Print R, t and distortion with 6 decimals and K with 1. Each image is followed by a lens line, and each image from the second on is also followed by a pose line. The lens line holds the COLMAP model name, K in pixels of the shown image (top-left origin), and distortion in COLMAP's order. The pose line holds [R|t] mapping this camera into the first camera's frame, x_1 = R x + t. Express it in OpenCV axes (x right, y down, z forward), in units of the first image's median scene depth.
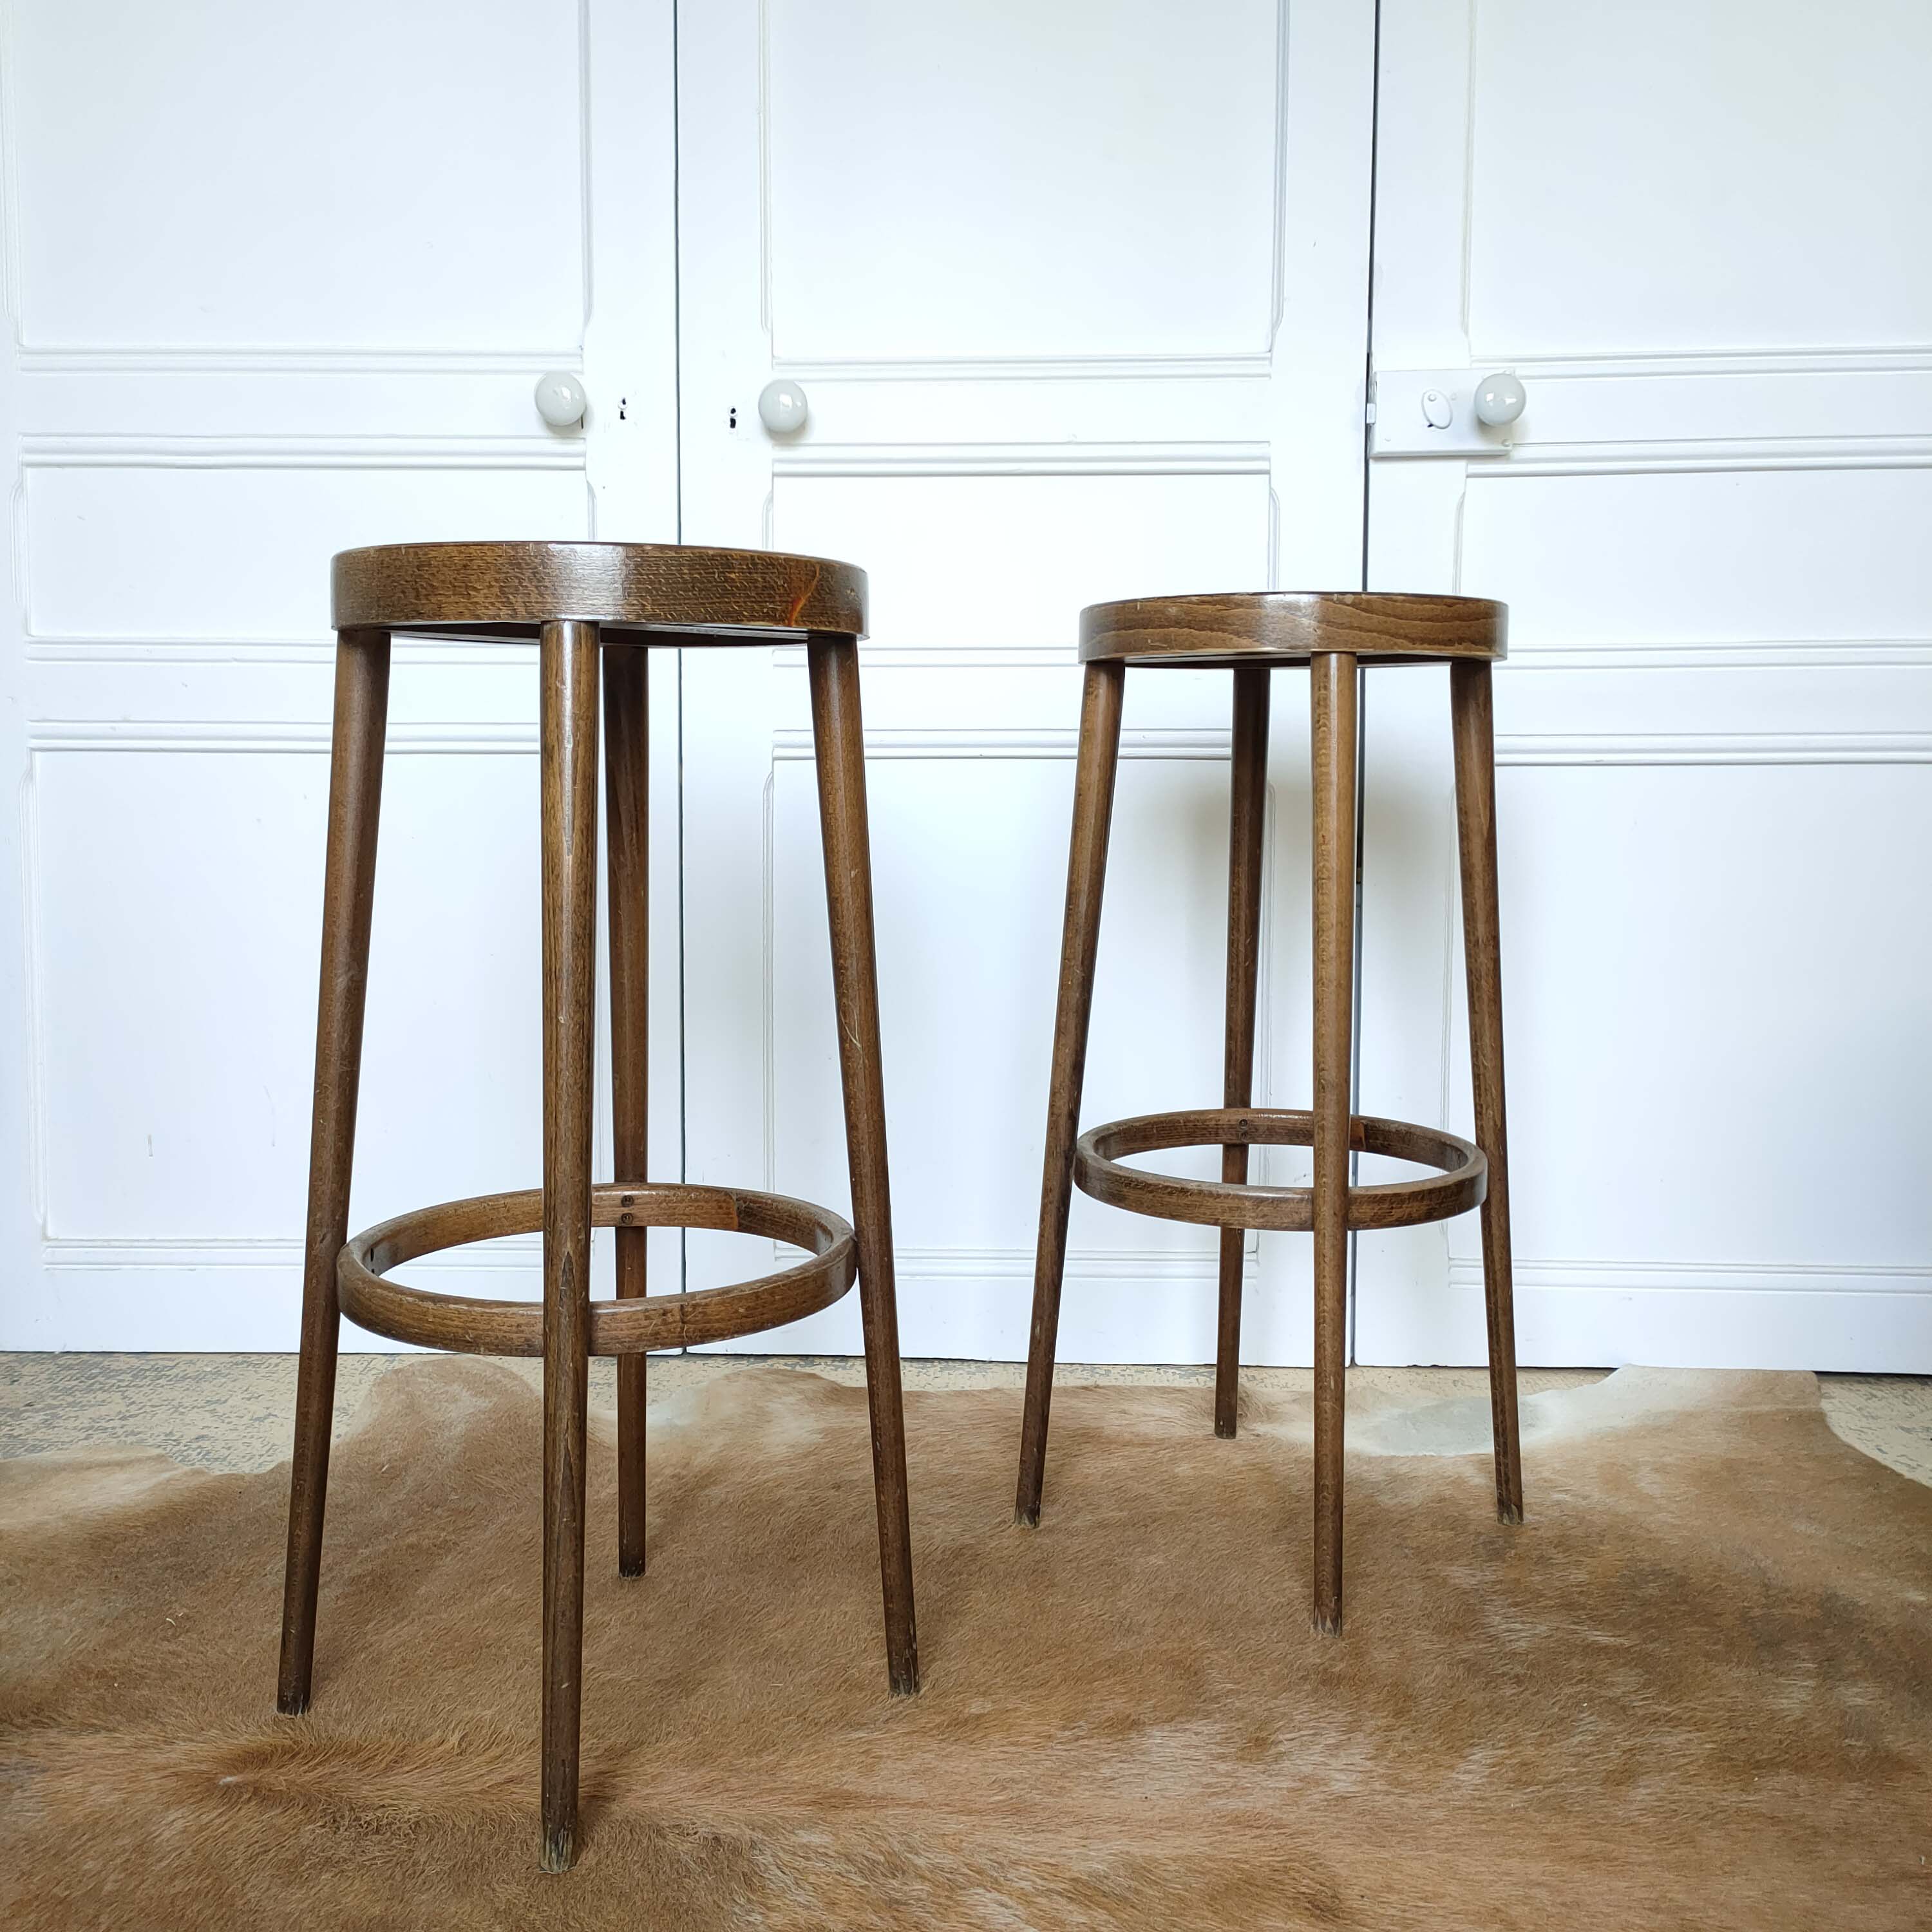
lens RADIAL K [[1805.5, 0, 957.9], [0, 1805.5, 957.3], [0, 0, 1]] dist [0.036145, -0.013518]
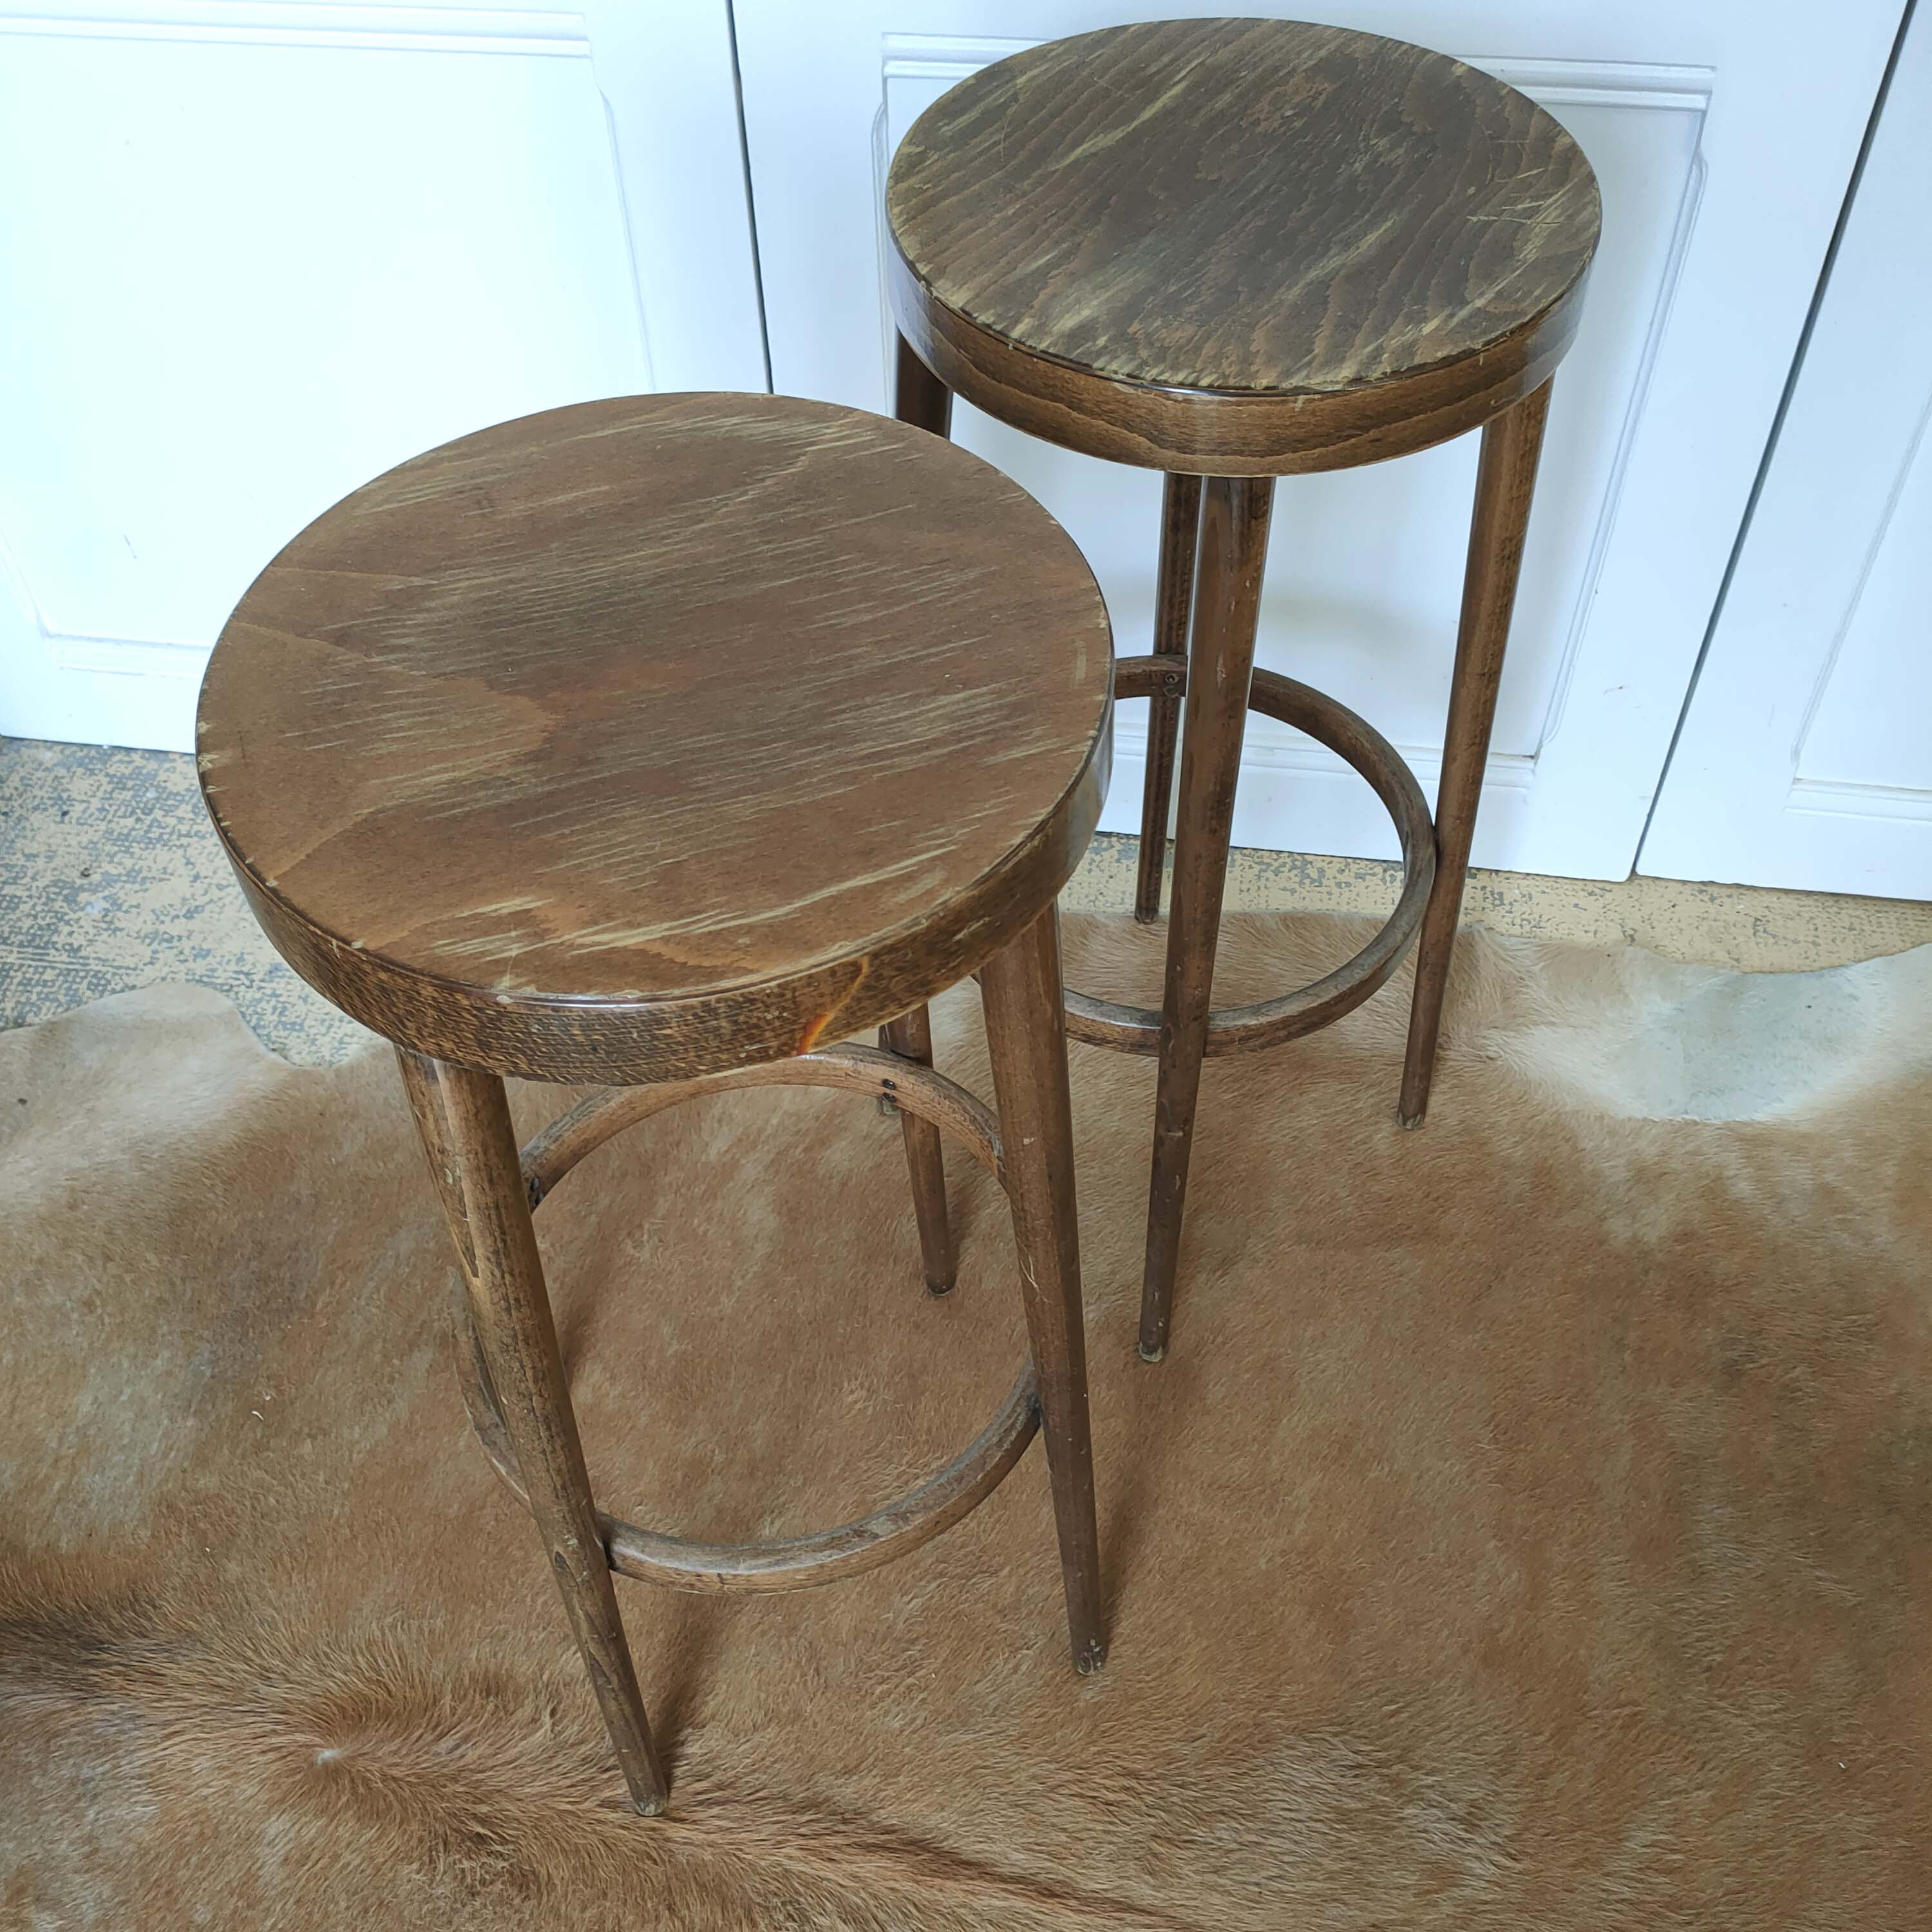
lens RADIAL K [[1805.5, 0, 957.9], [0, 1805.5, 957.3], [0, 0, 1]] dist [0.036145, -0.013518]
pose [[0.992288, 0.082398, -0.092597, -0.003545], [0.004582, 0.722158, 0.691713, -0.500988], [0.123865, -0.686803, 0.716212, 0.582867]]
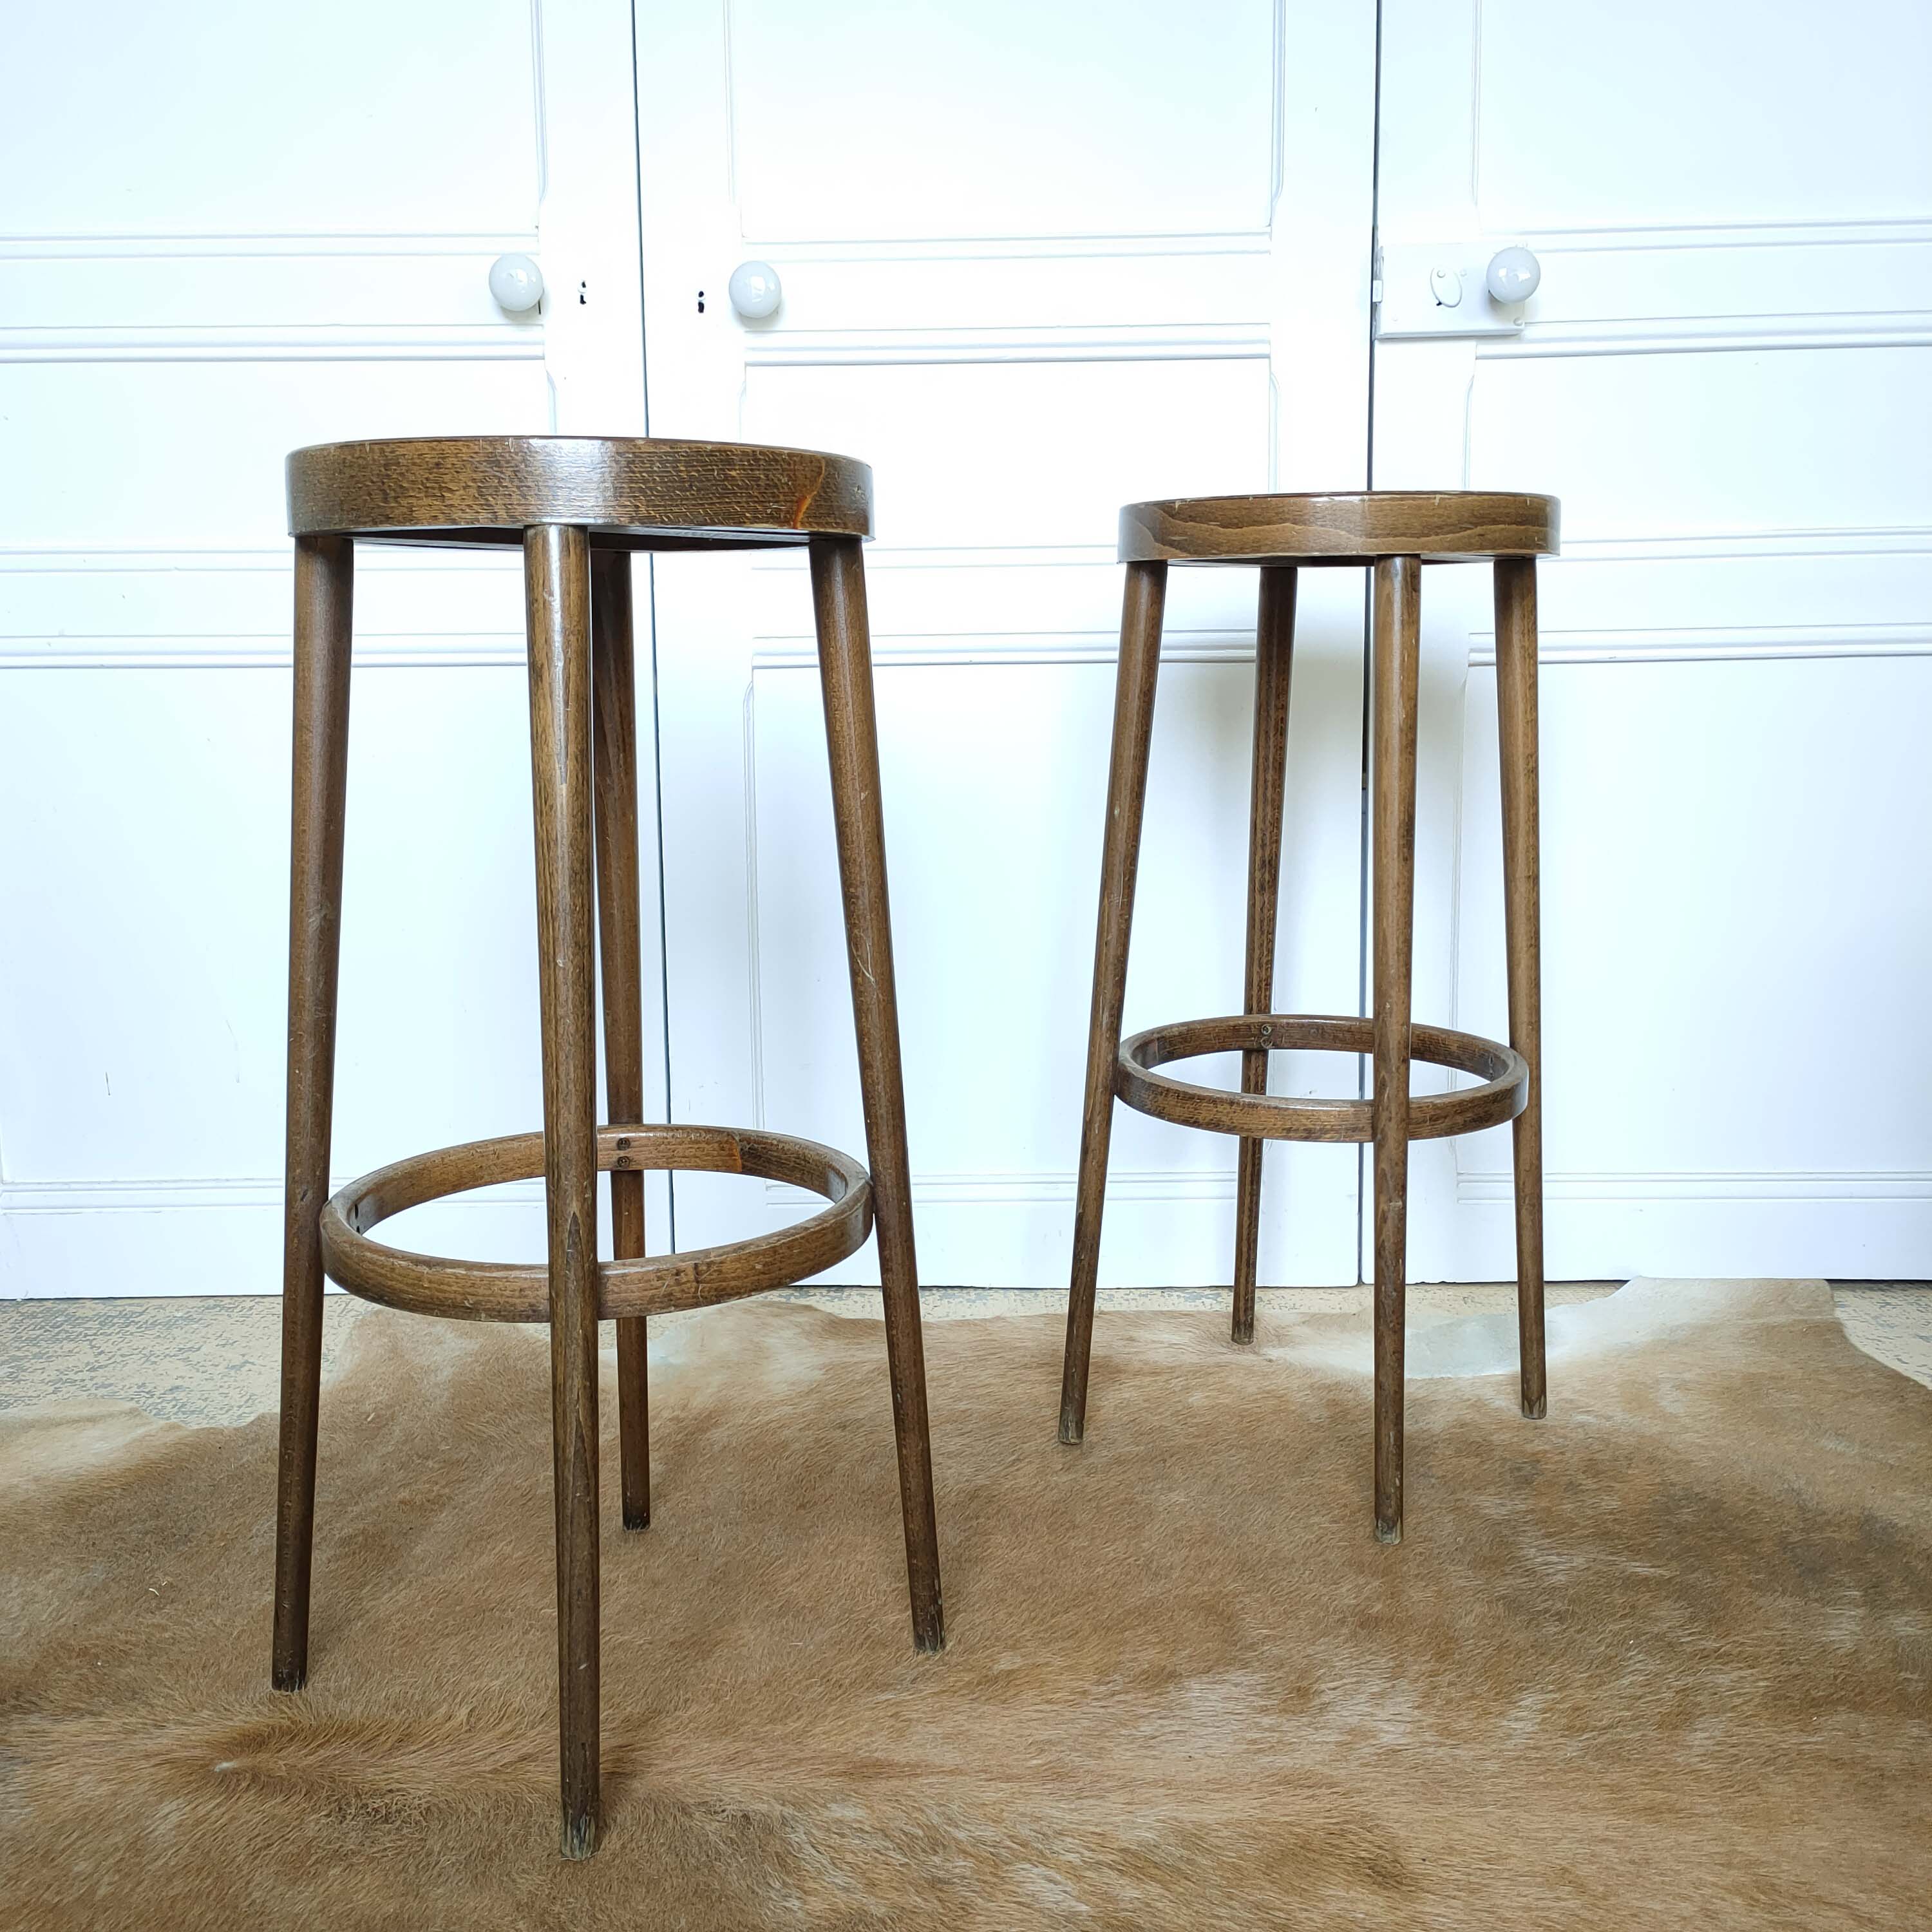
lens RADIAL K [[1805.5, 0, 957.9], [0, 1805.5, 957.3], [0, 0, 1]] dist [0.036145, -0.013518]
pose [[0.999556, -0.017450, 0.024146, -0.032145], [0.016104, 0.998365, 0.054854, -0.013054], [-0.025064, -0.054440, 0.998202, 0.062622]]
